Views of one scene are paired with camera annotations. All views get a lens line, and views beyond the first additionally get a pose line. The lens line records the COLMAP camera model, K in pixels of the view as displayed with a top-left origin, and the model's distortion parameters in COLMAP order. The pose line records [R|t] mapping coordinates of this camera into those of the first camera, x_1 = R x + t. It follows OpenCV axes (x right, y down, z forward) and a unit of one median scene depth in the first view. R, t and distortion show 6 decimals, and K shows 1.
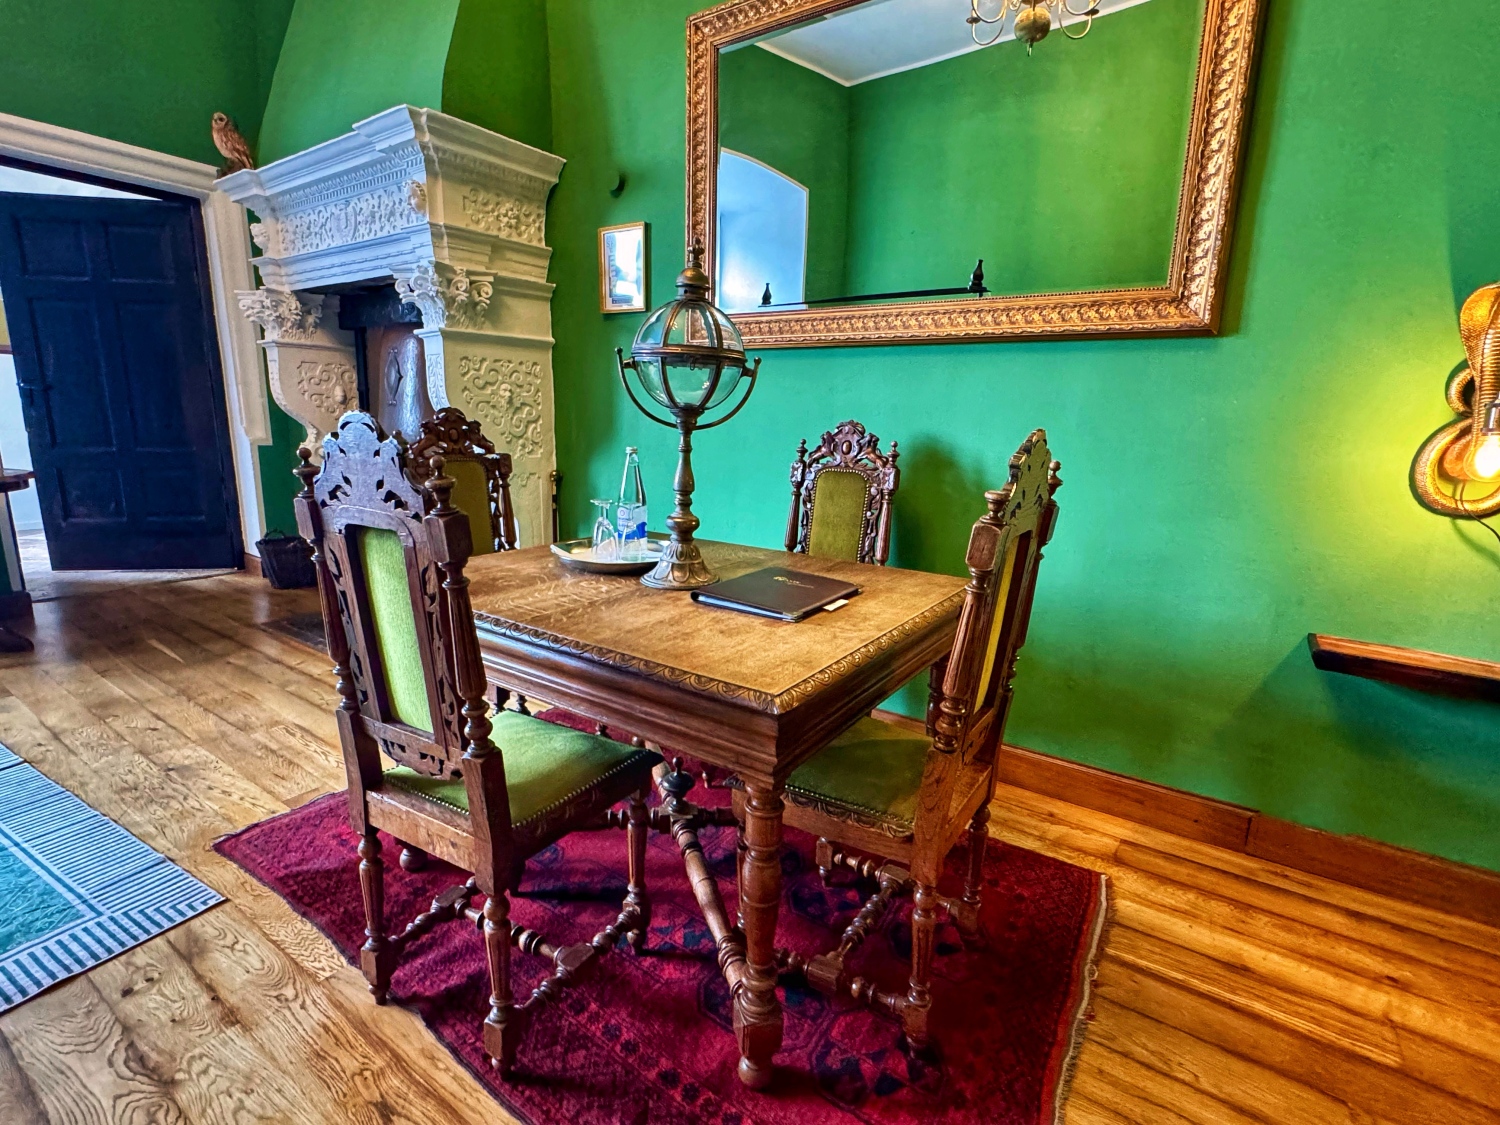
lens RADIAL K [[720.5, 0, 743.0], [0, 720.5, 565.5], [0, 0, 1]] dist [-0.000913, -0.000761]
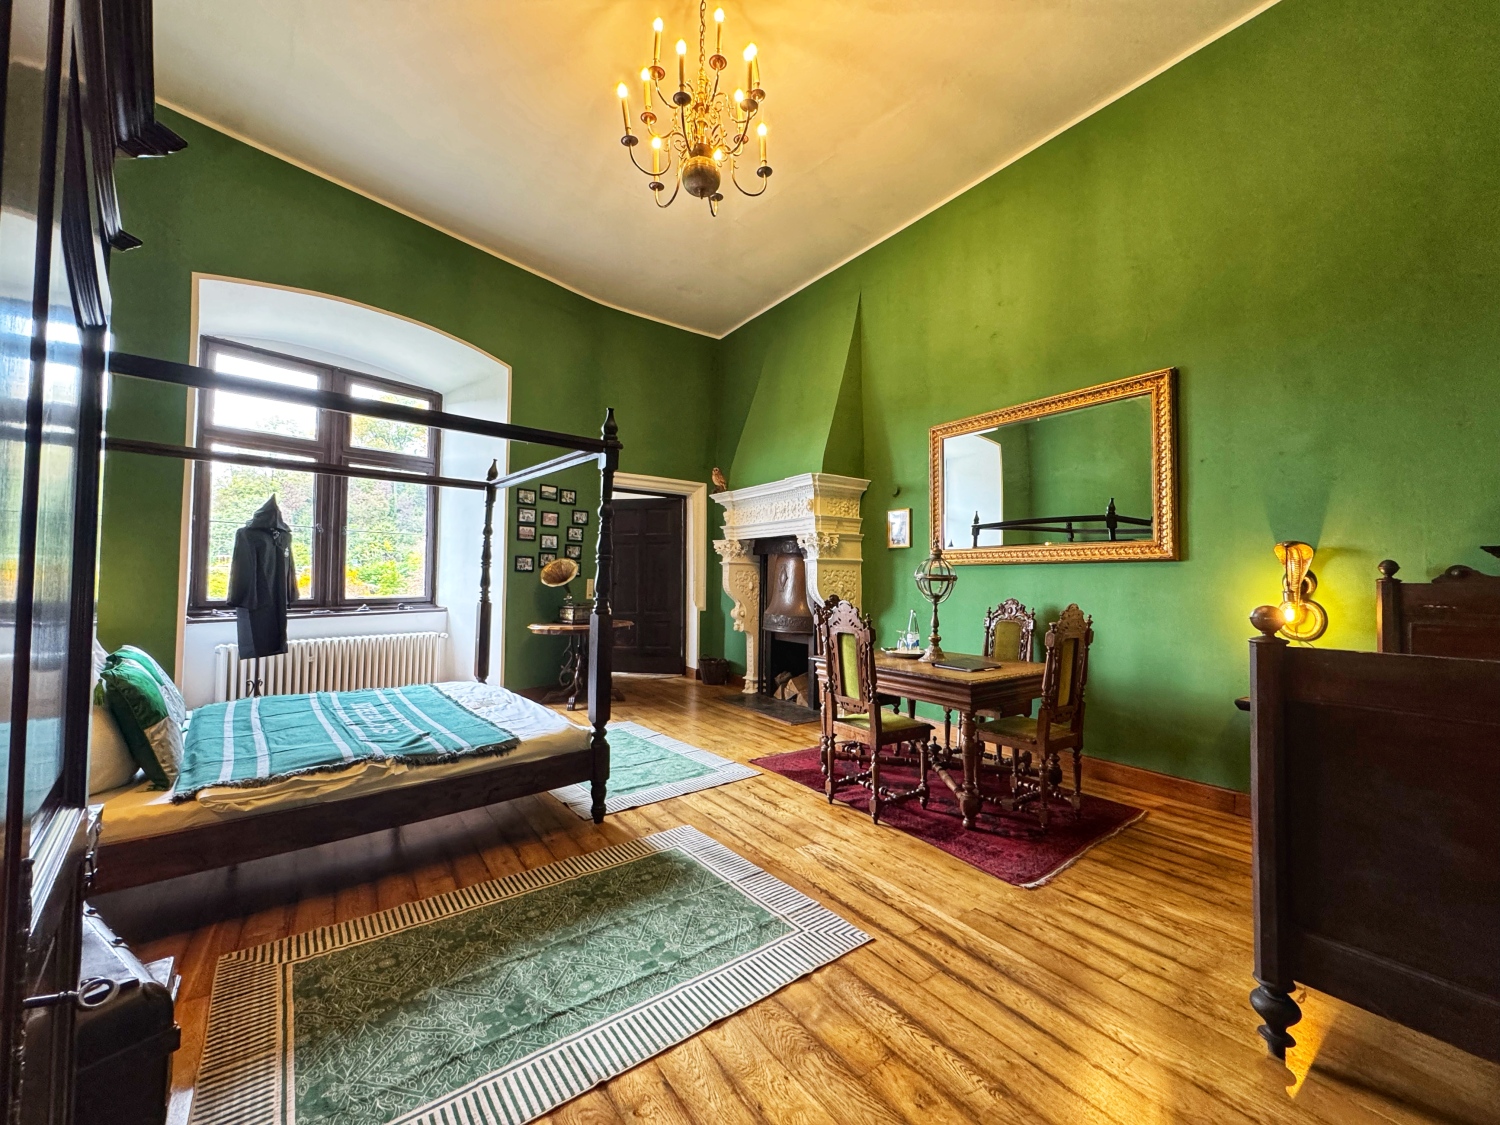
lens RADIAL K [[595.7, 0, 750.0], [0, 595.7, 562.5], [0, 0, 1]] dist [0.000347, -0.002530]
pose [[0.940517, -0.029534, -0.338461, 0.018912], [-0.053762, 0.970725, -0.234098, 0.165482], [0.335466, 0.238370, 0.911396, -0.978925]]
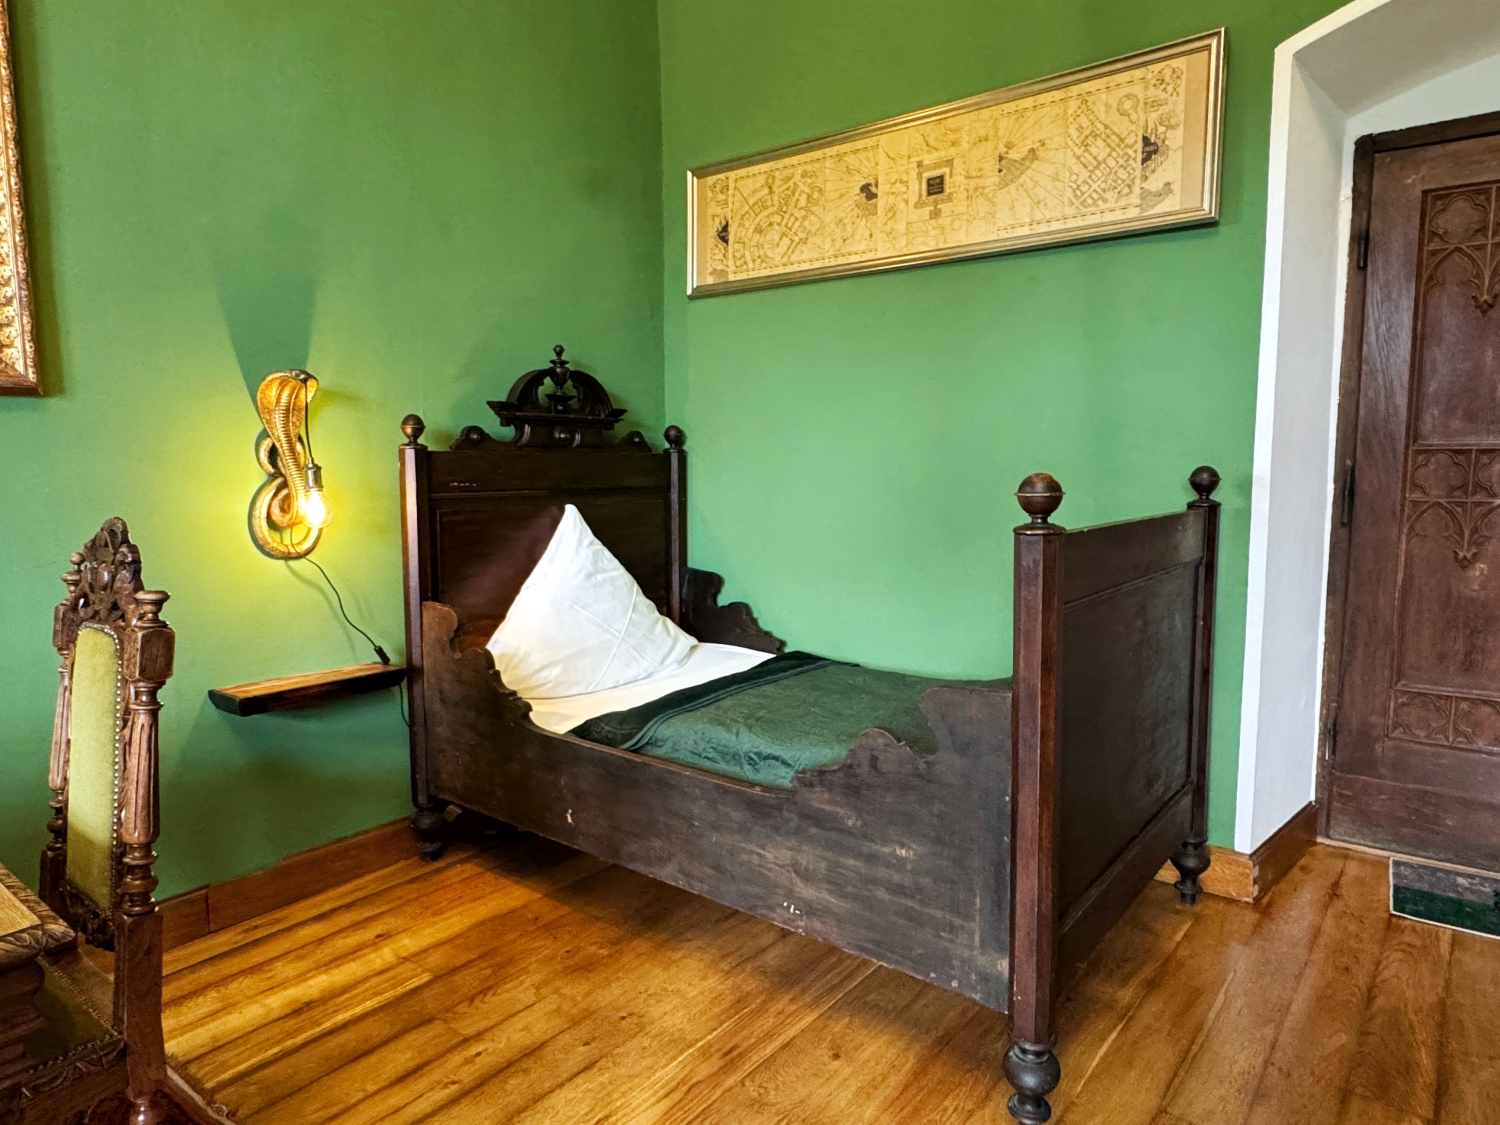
lens RADIAL K [[910.7, 0, 750.0], [0, 910.7, 562.5], [0, 0, 1]] dist [-0.001193, -0.000228]
pose [[0.068672, -0.132327, 0.988824, -0.339121], [0.219825, 0.968810, 0.114382, -0.049599], [-0.973119, 0.209514, 0.095619, 0.081620]]
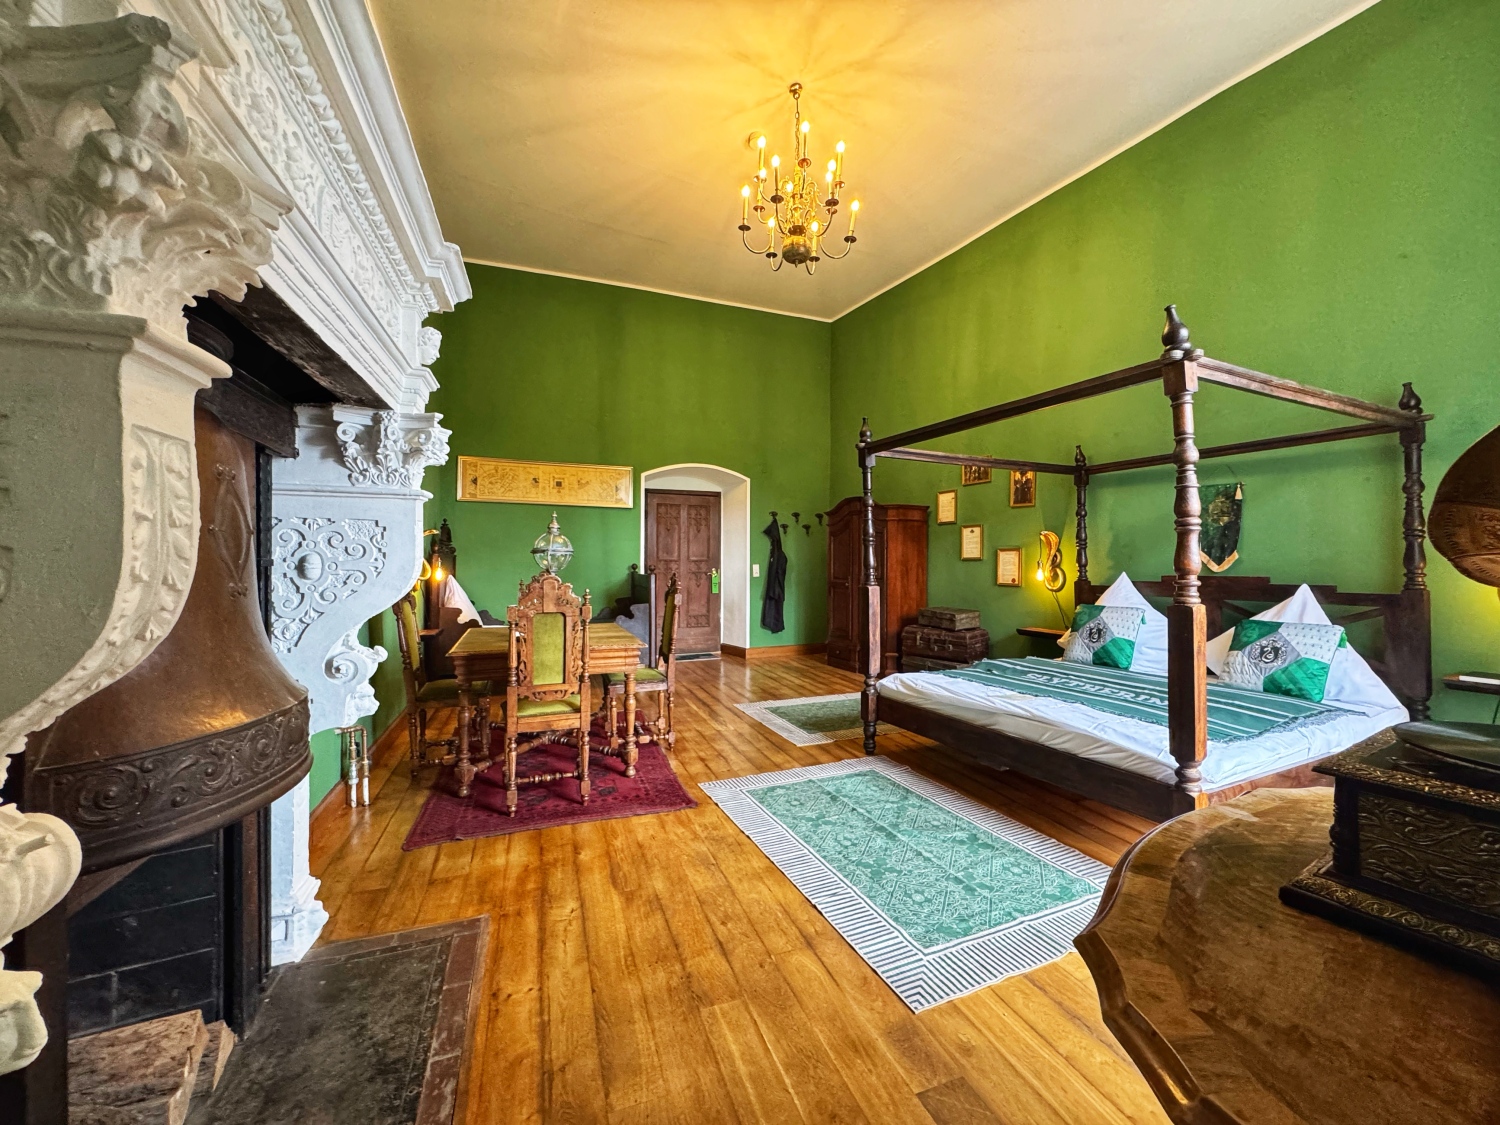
lens RADIAL K [[595.7, 0, 750.0], [0, 595.7, 562.5], [0, 0, 1]] dist [0.000347, -0.002530]
pose [[-0.817088, -0.030276, 0.575718, -1.488877], [0.095633, 0.977667, 0.187141, -0.443290], [-0.568526, 0.207969, -0.795944, 1.750364]]
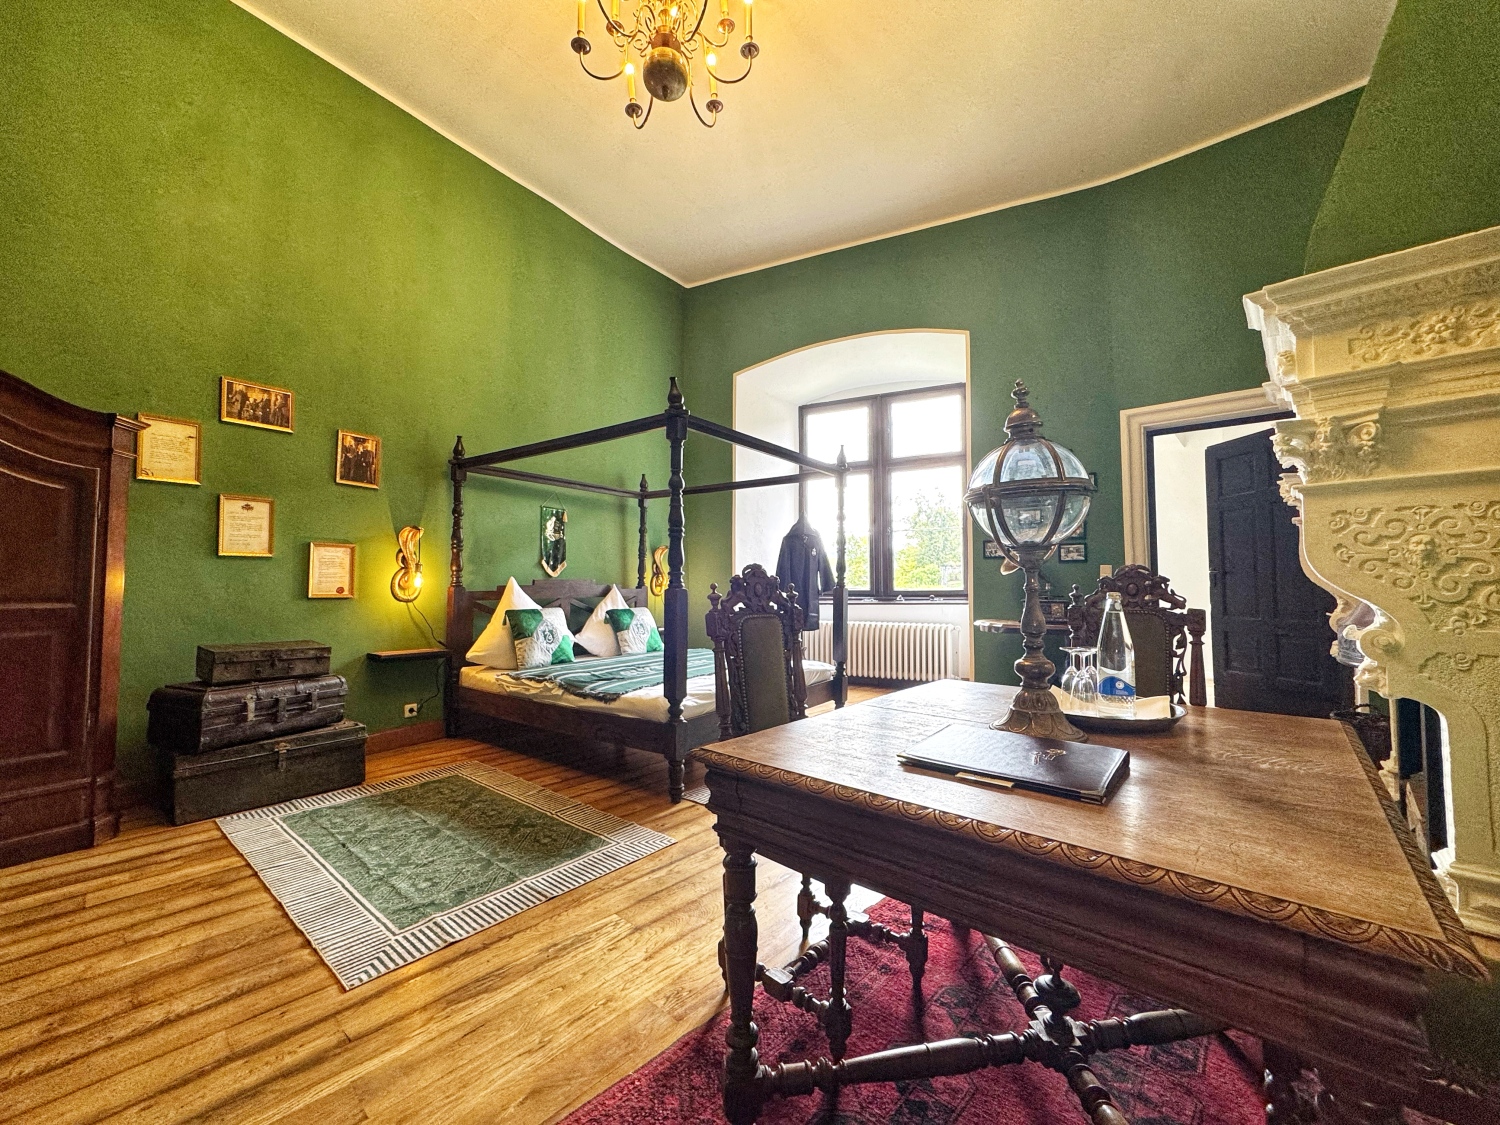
lens RADIAL K [[595.7, 0, 750.0], [0, 595.7, 562.5], [0, 0, 1]] dist [0.000347, -0.002530]
pose [[-0.120476, -0.067691, -0.990406, 0.549429], [-0.209768, 0.976881, -0.041249, -0.062500], [0.970300, 0.202786, -0.131890, 0.541877]]
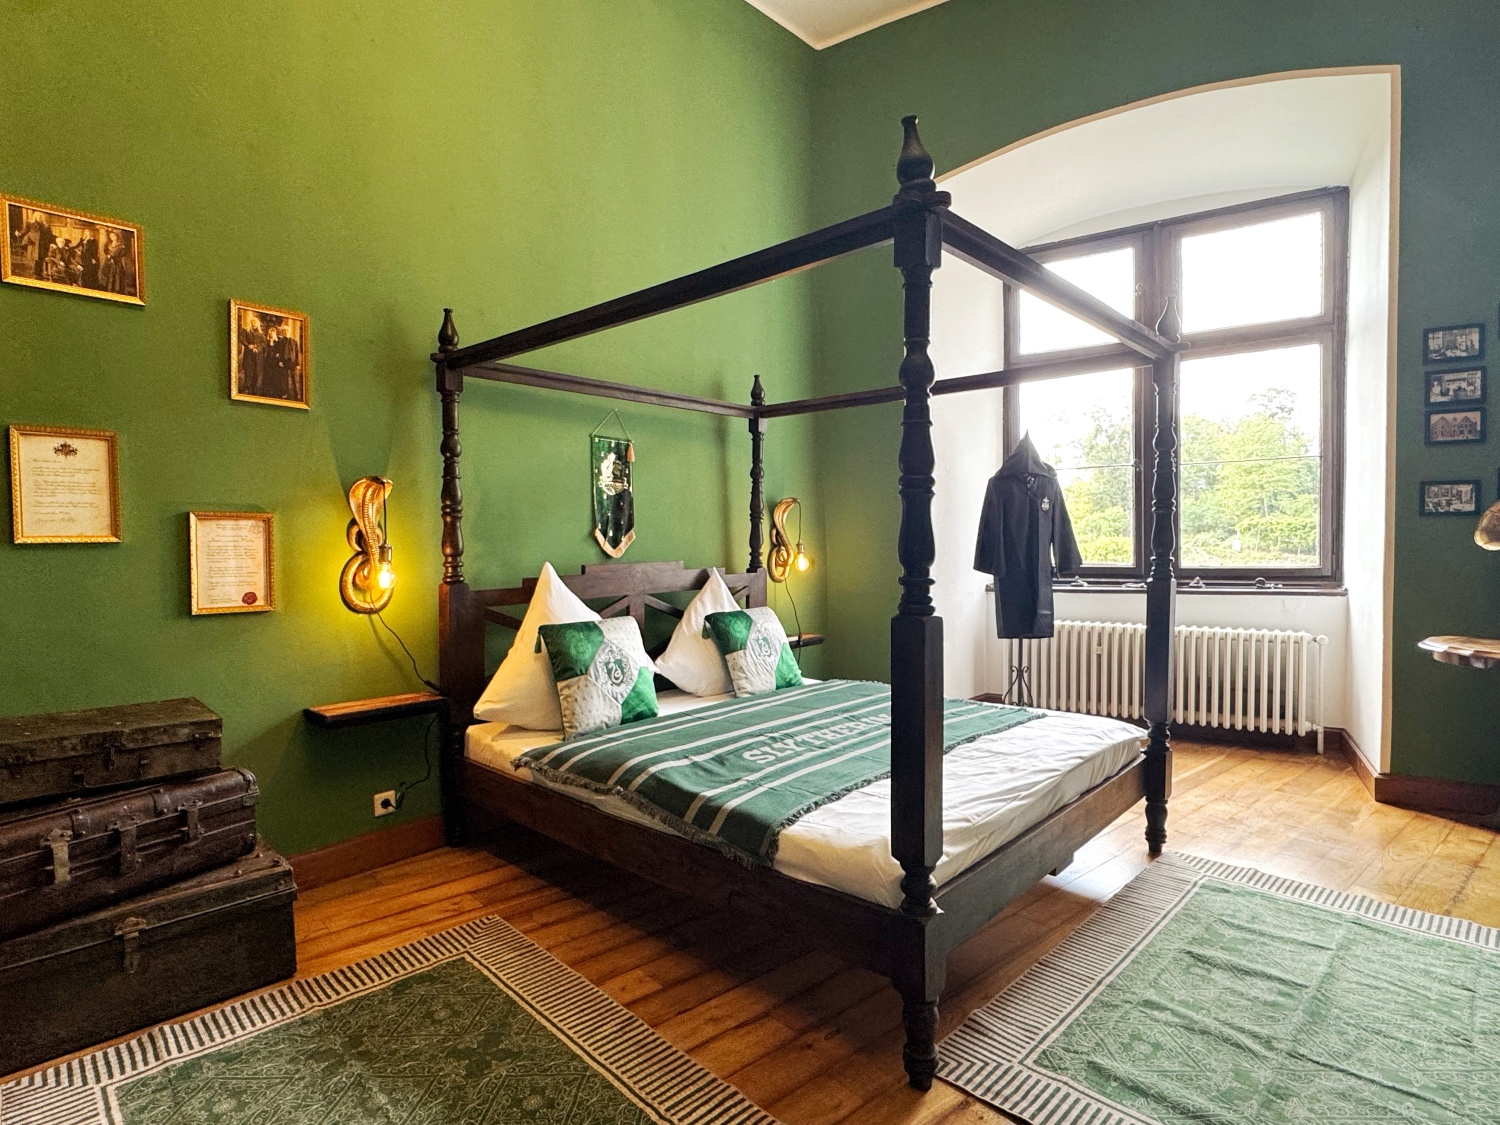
lens RADIAL K [[807.6, 0, 748.1], [0, 807.6, 563.8], [0, 0, 1]] dist [-0.002403, 0.000629]
pose [[-0.241774, 0.001563, -0.970331, 0.044339], [-0.199851, 0.978479, 0.051373, -0.082565], [0.949529, 0.206342, -0.236259, 0.229958]]
